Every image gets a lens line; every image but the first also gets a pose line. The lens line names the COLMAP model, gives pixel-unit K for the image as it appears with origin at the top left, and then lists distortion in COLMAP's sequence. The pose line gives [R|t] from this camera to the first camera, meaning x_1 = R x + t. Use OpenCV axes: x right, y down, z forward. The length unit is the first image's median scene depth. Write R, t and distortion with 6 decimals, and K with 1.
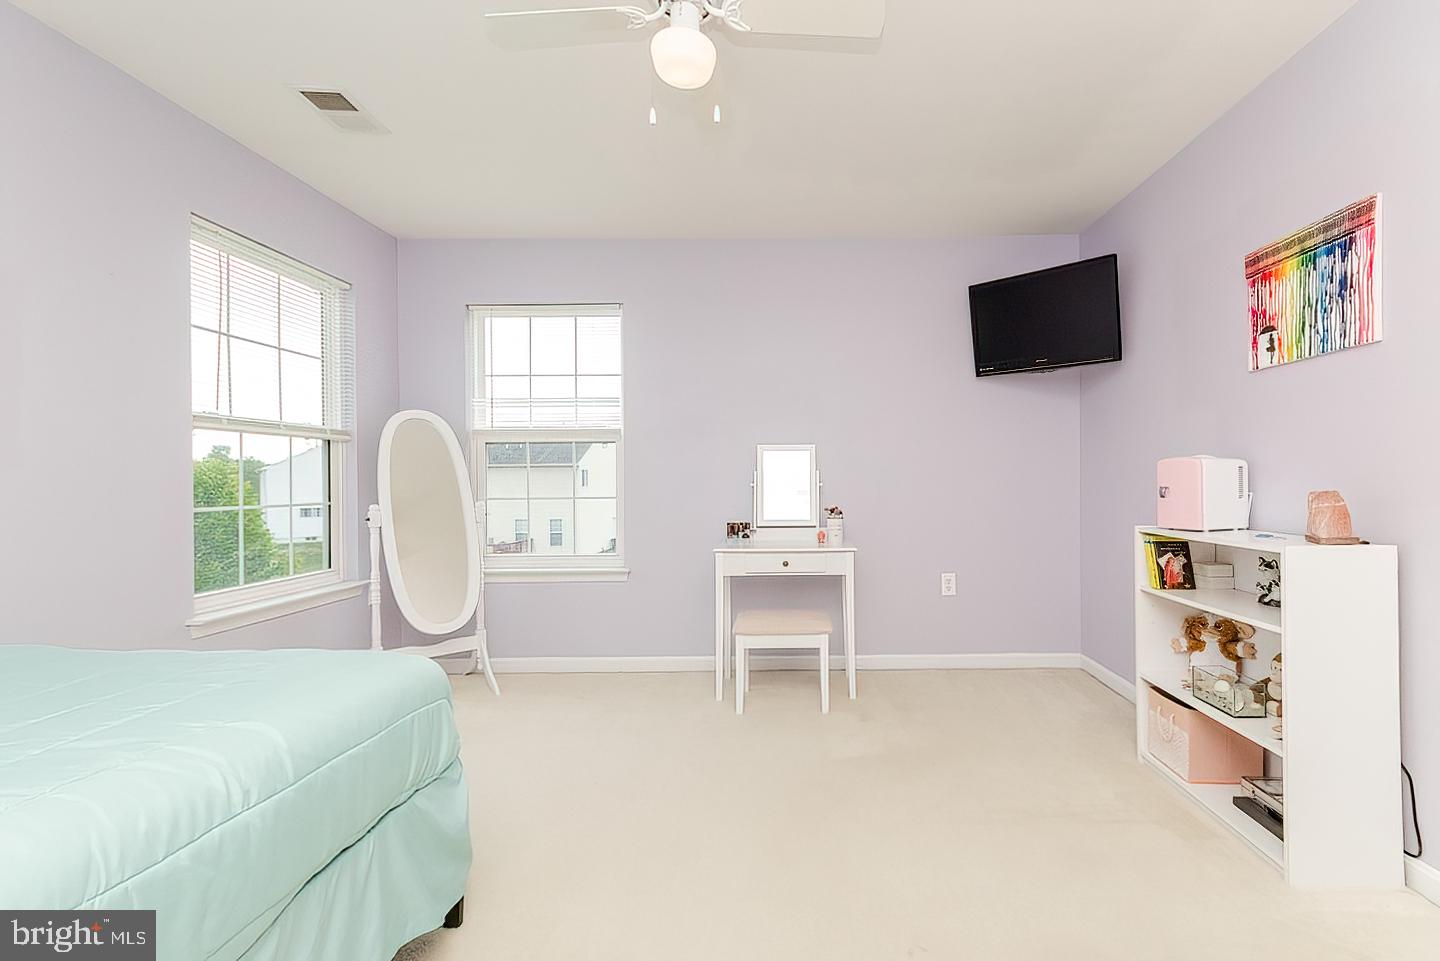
lens RADIAL K [[658.0, 0, 720.0], [0, 658.0, 480.5], [0, 0, 1]] dist [-0.018403, -0.000189]
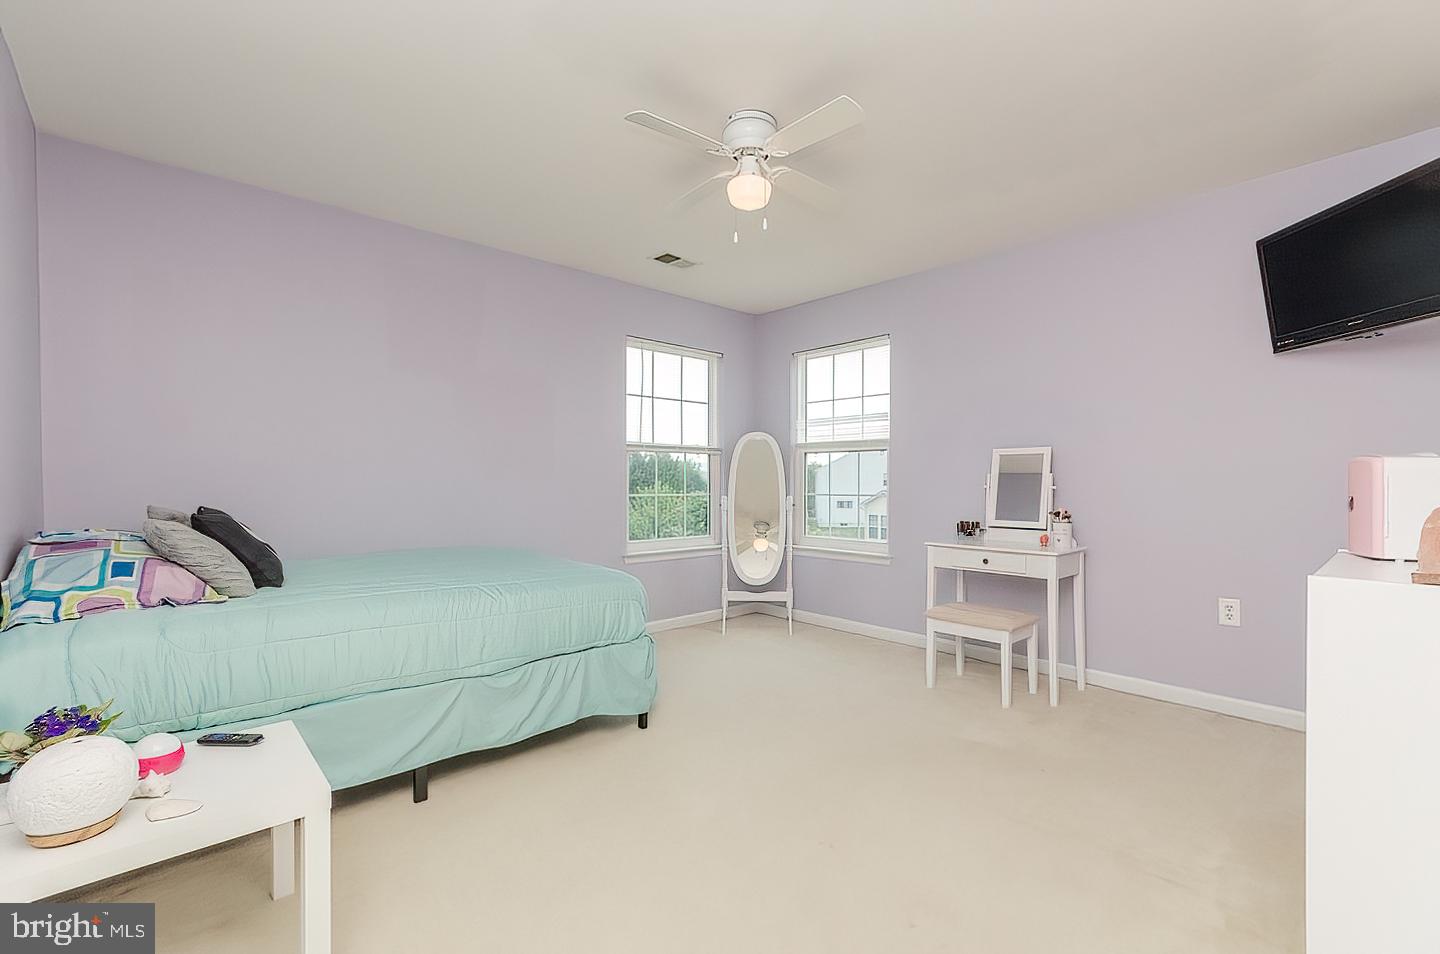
lens RADIAL K [[641.0, 0, 738.0], [0, 641.0, 485.9], [0, 0, 1]] dist [0.003174, 0.001108]
pose [[0.671278, 0.013708, -0.741078, 0.551345], [-0.008057, 0.999905, 0.011197, -0.003035], [0.741161, -0.001546, 0.671325, 0.007403]]
